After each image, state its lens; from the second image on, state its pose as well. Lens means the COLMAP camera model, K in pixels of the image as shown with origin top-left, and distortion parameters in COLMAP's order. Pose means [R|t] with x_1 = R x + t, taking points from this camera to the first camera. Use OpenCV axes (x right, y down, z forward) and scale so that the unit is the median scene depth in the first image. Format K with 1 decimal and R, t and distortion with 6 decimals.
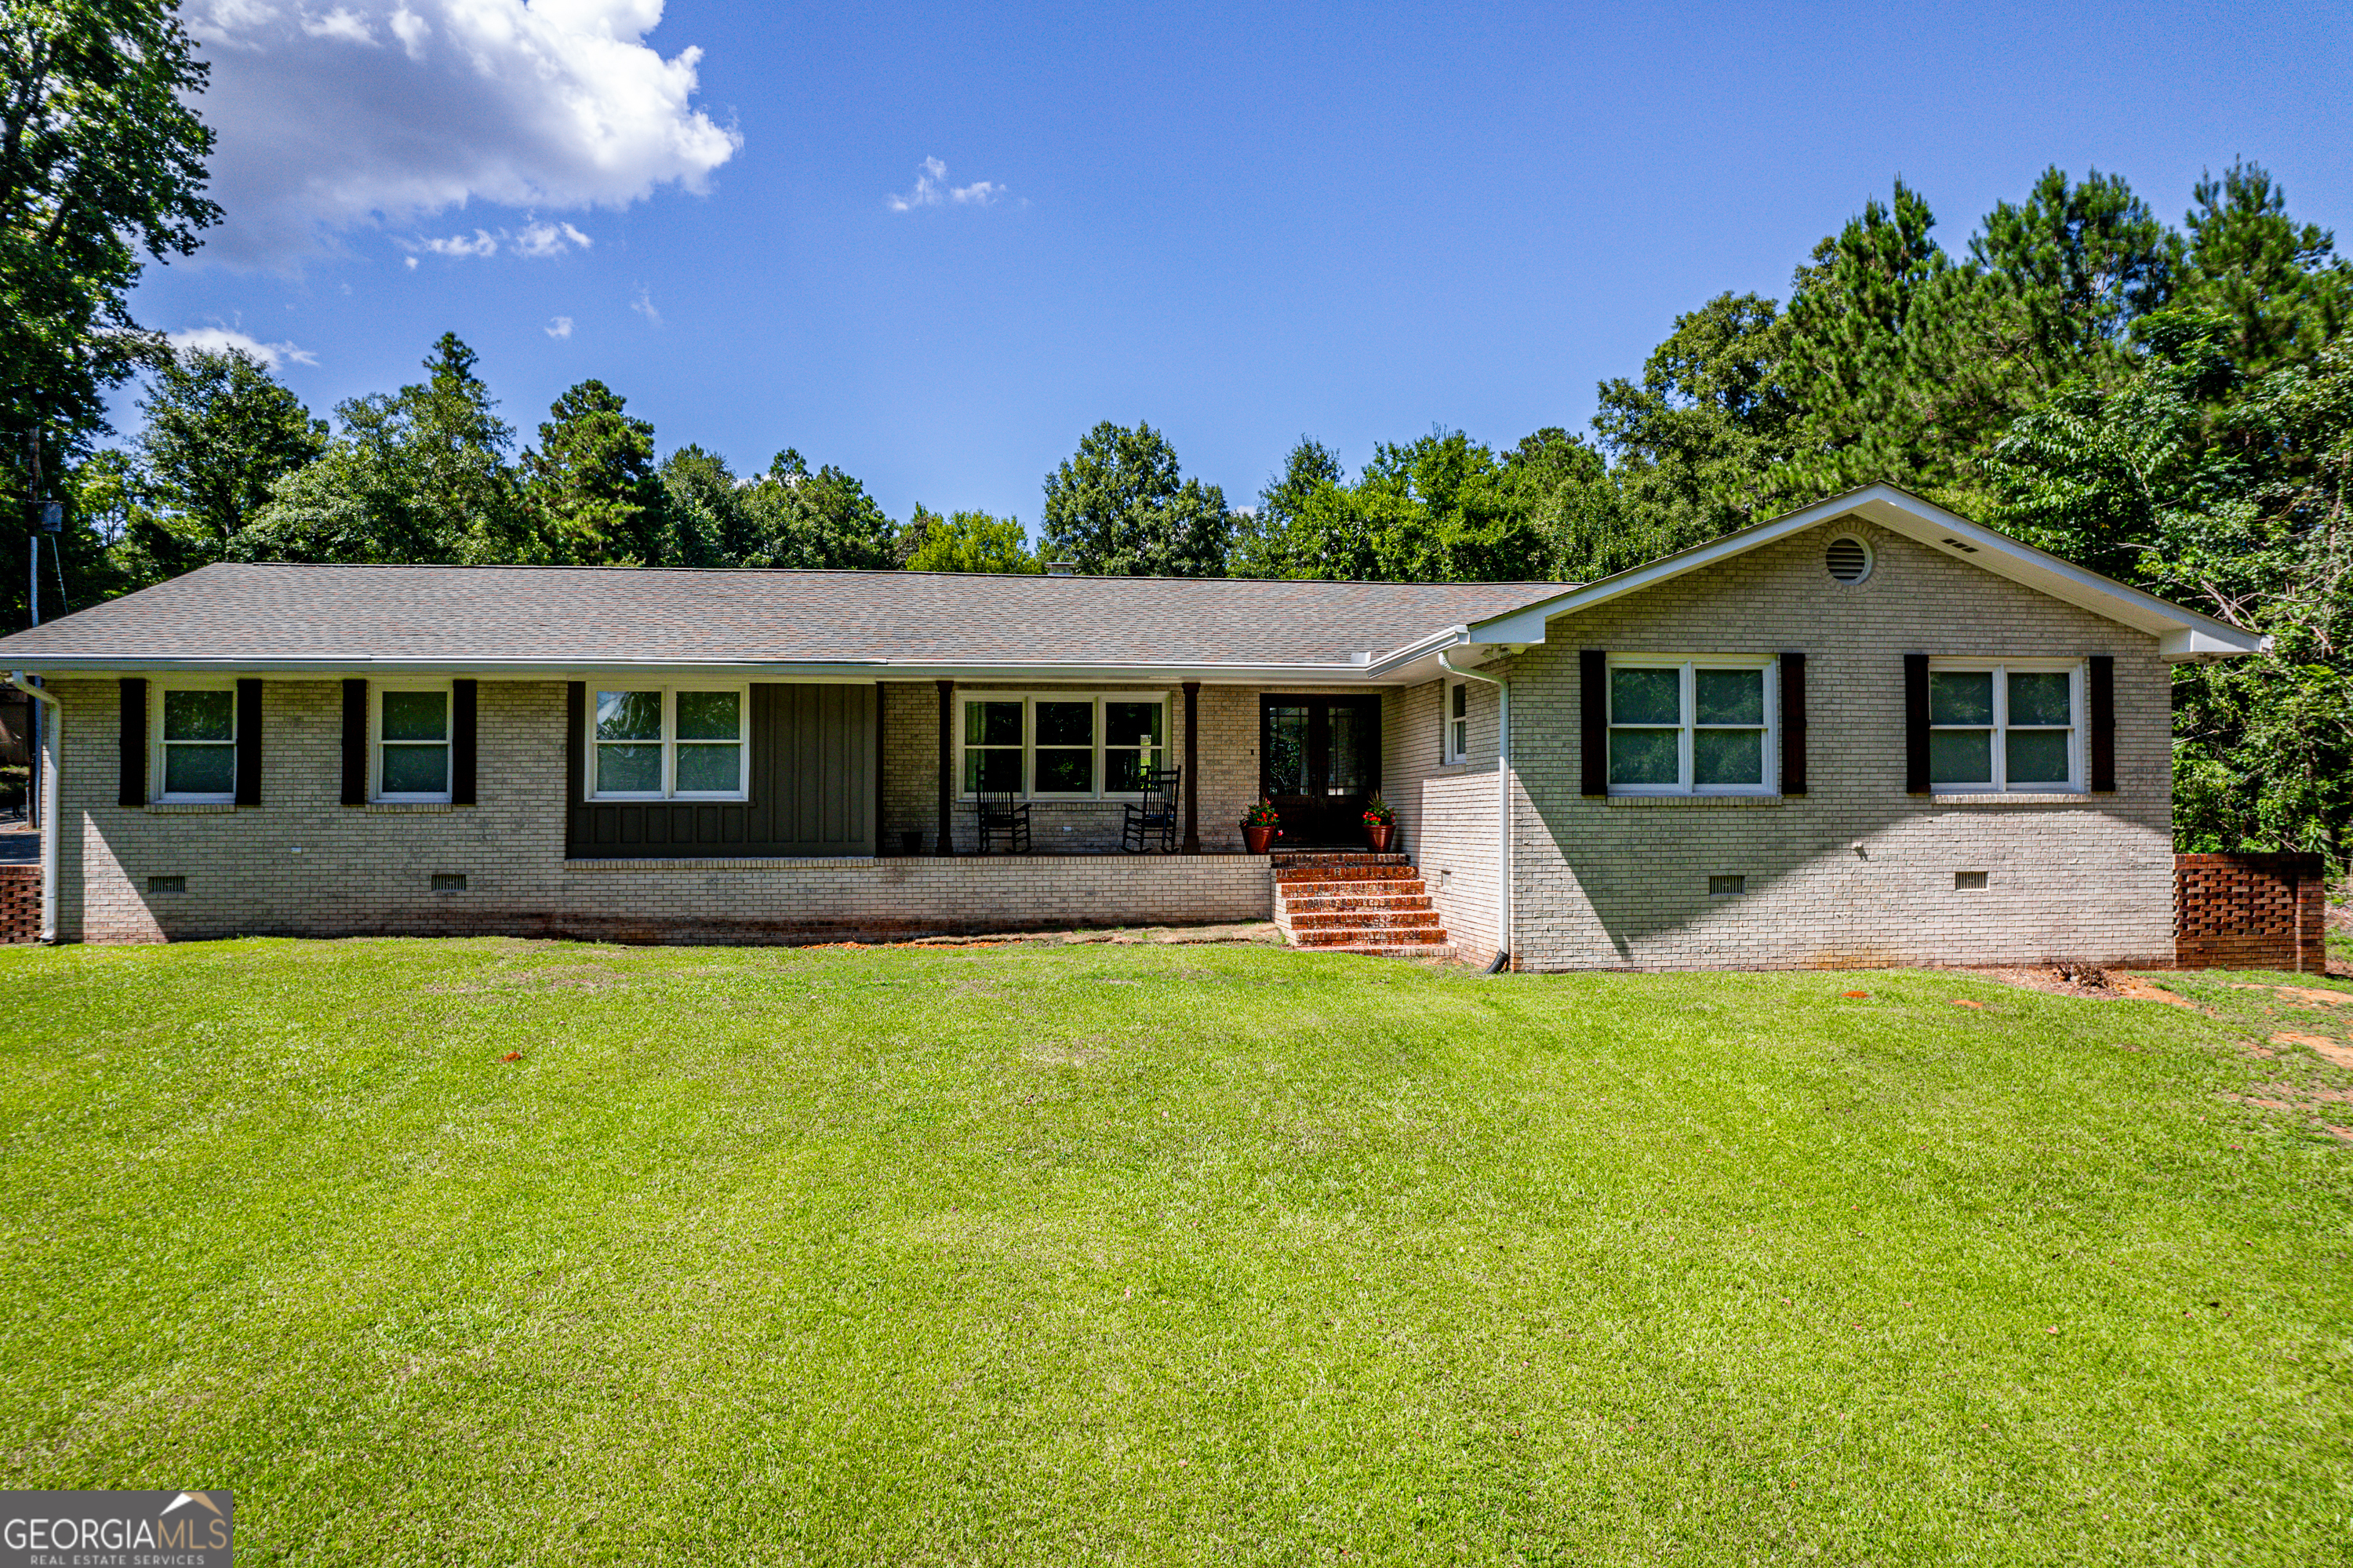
lens RADIAL K [[1503.9, 0, 1174.2], [0, 1503.9, 789.4], [0, 0, 1]] dist [-0.057723, 0.045111]
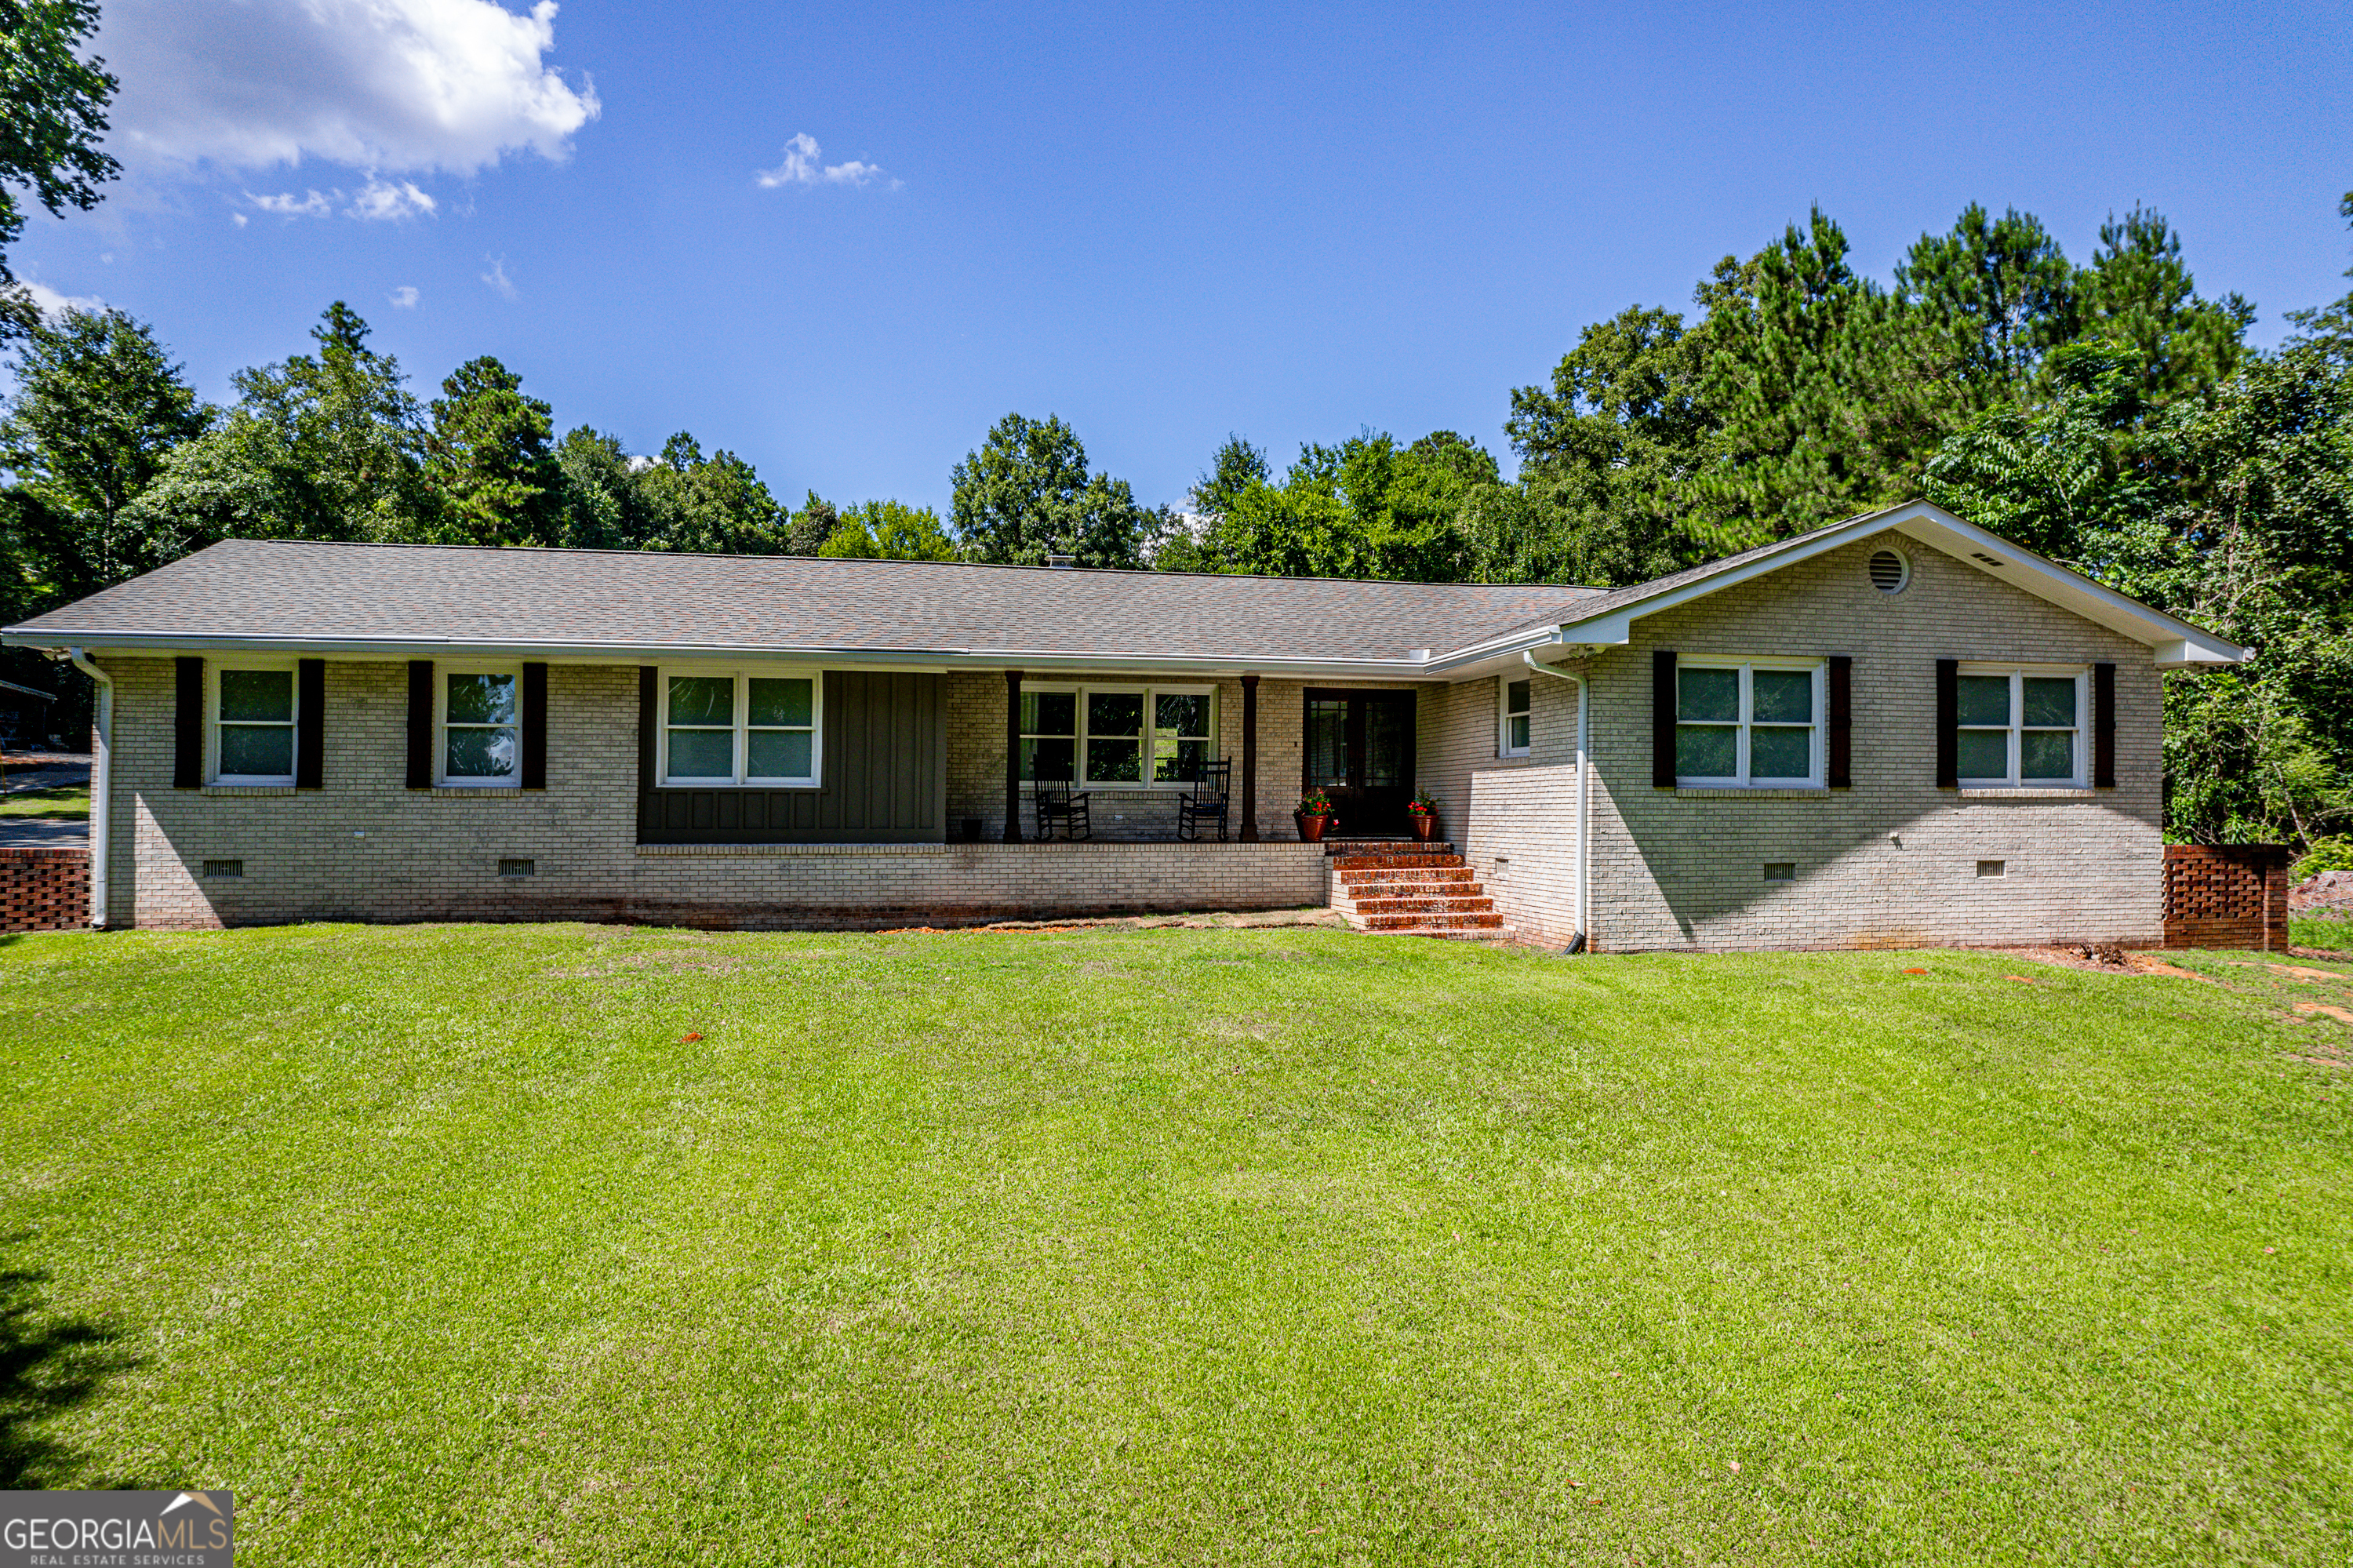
lens RADIAL K [[1503.9, 0, 1179.4], [0, 1503.9, 790.9], [0, 0, 1]] dist [-0.057723, 0.045111]
pose [[0.995904, 0.006906, 0.090155, -0.127259], [-0.007349, 0.999963, 0.004577, 0.003447], [-0.090120, -0.005220, 0.995917, -0.024305]]
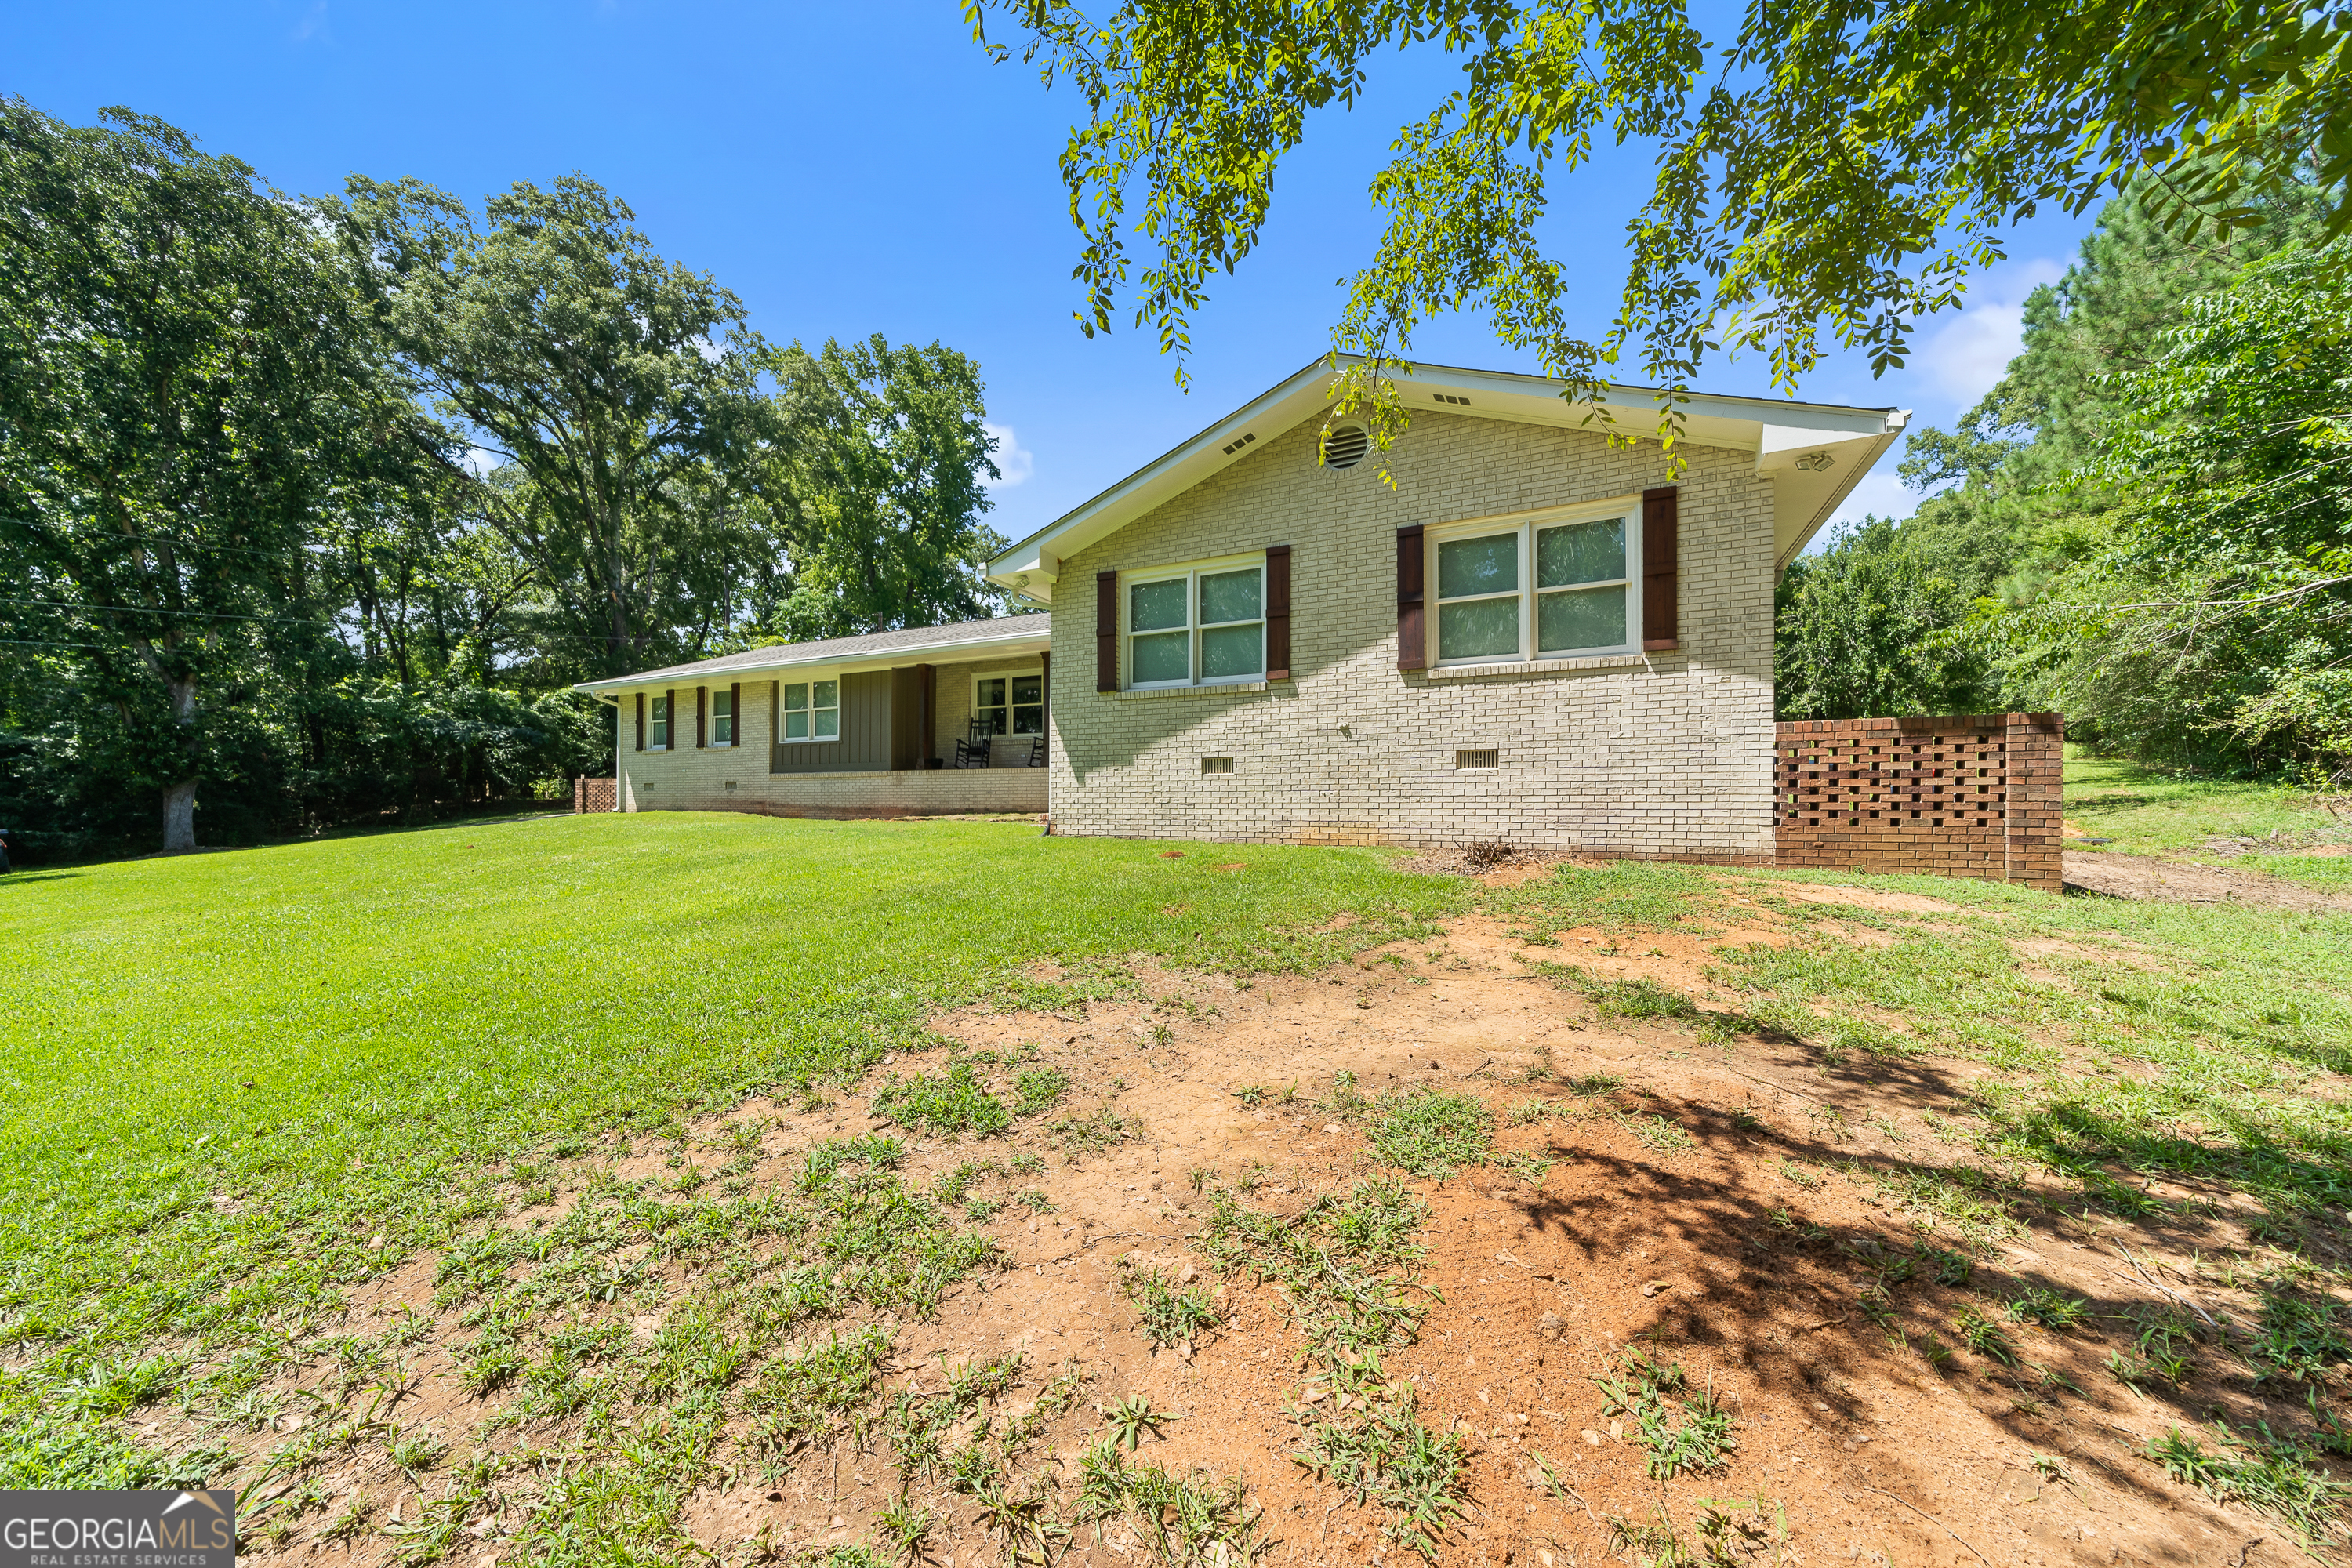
lens RADIAL K [[816.4, 0, 1157.2], [0, 816.4, 800.8], [0, 0, 1]] dist [-0.006533, -0.000145]
pose [[0.830493, 0.002588, -0.557024, 0.540466], [0.003675, 0.999942, 0.010125, 0.067478], [0.557018, -0.010456, 0.830435, 0.380114]]
